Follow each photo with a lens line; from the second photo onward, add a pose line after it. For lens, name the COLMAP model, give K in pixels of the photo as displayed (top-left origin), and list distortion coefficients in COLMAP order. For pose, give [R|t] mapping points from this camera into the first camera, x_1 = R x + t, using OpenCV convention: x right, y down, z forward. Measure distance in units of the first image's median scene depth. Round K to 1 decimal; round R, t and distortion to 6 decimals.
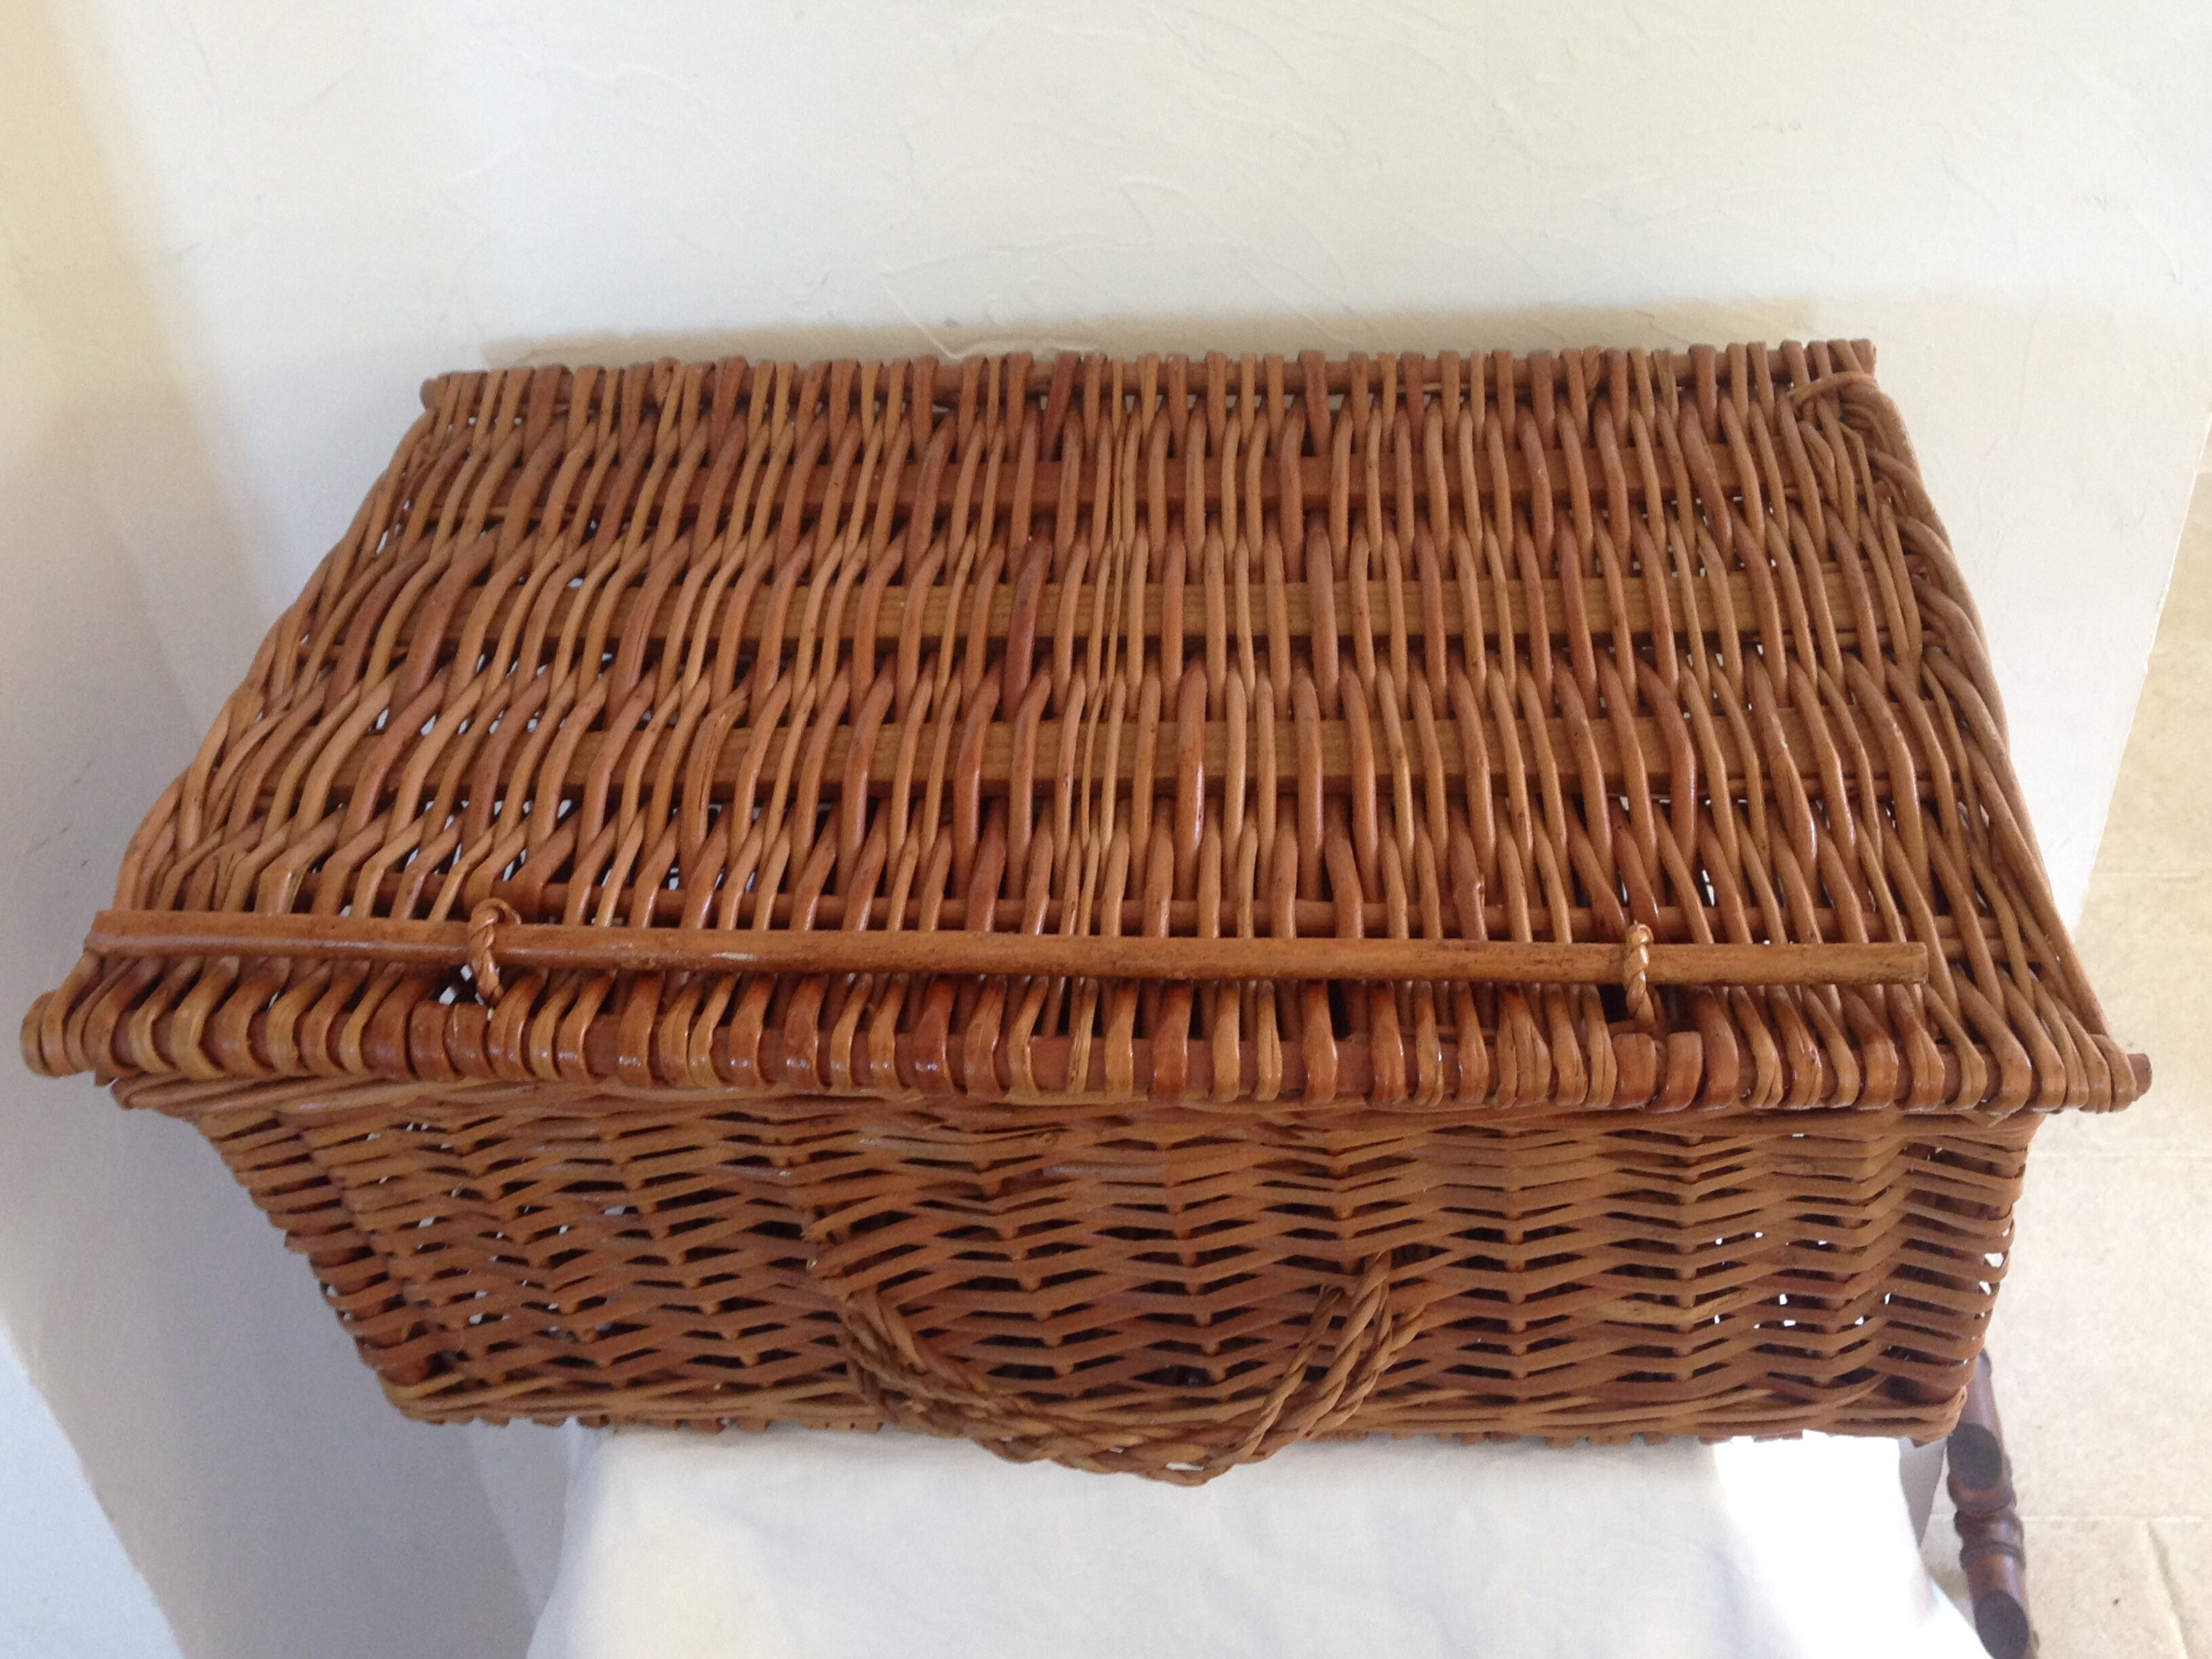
lens RADIAL K [[2507.8, 0, 1106.0], [0, 2507.8, 829.5], [0, 0, 1]] dist [0.130807, -0.037868]
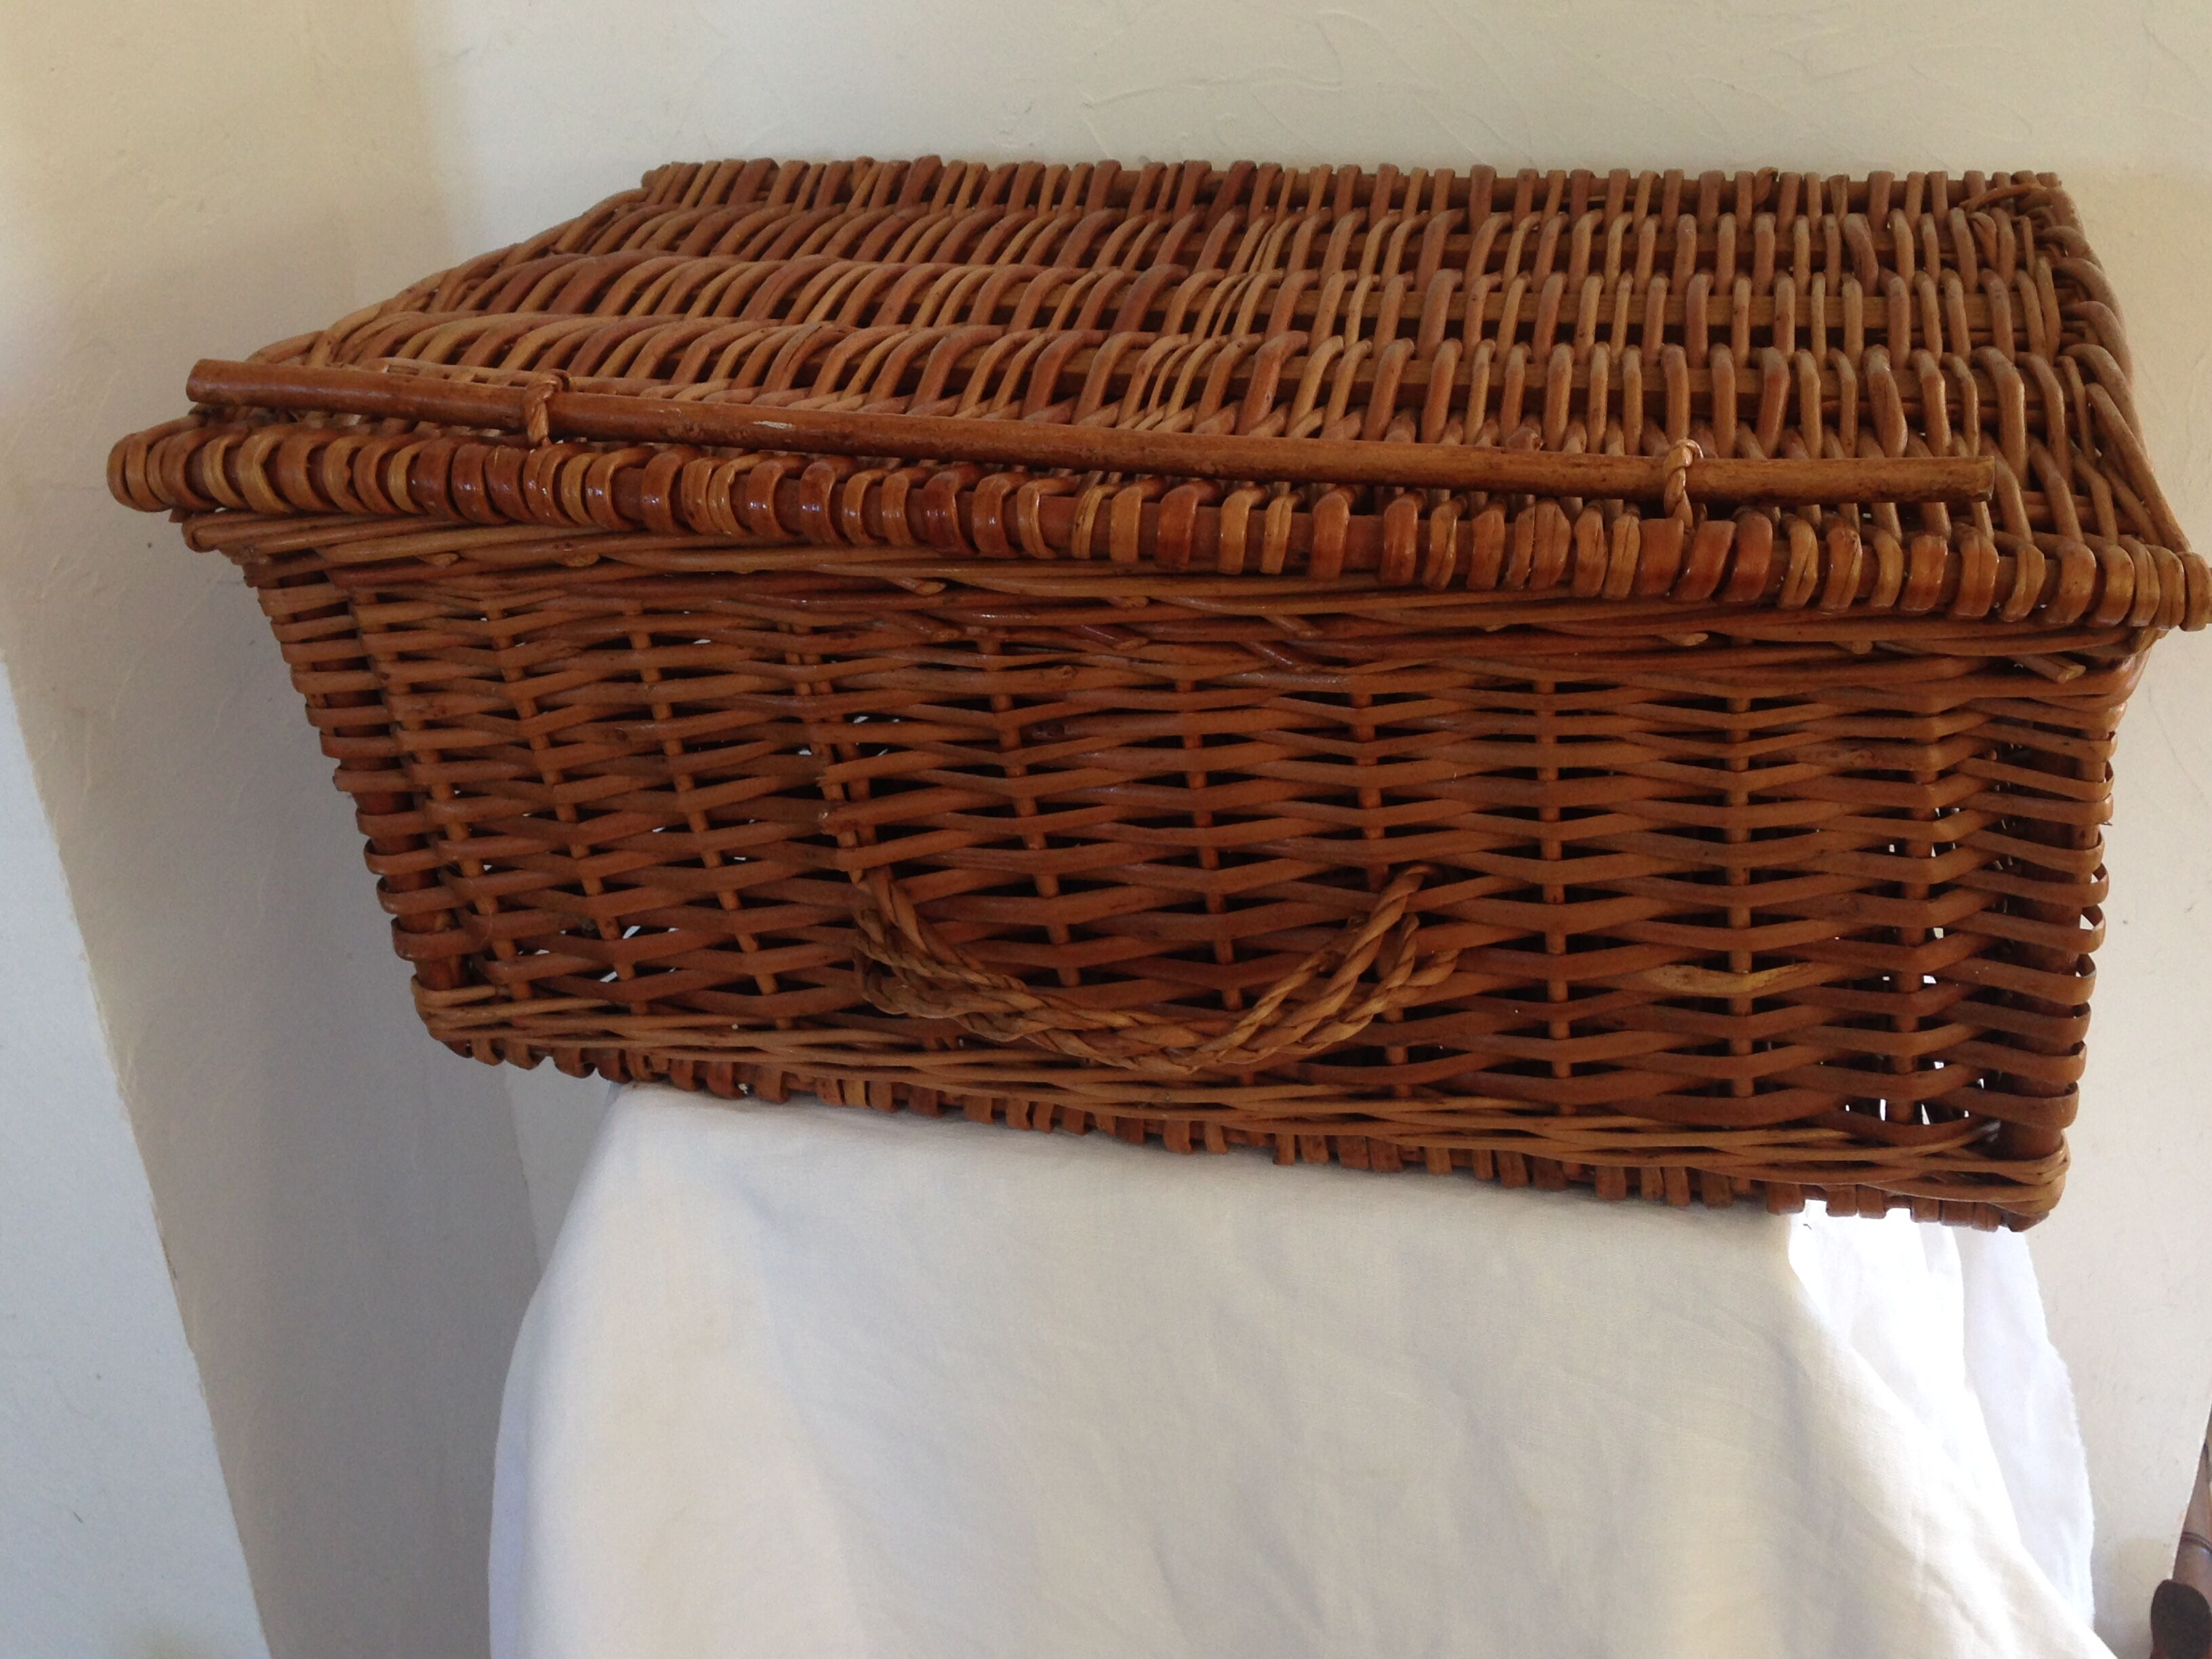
lens RADIAL K [[2512.3, 0, 1106.0], [0, 2512.3, 829.5], [0, 0, 1]] dist [0.127941, 0.015934]
pose [[0.983962, 0.098317, -0.148838, 0.129753], [-0.128483, 0.969434, -0.209023, 0.348804], [0.123738, 0.224793, 0.966518, 0.067105]]
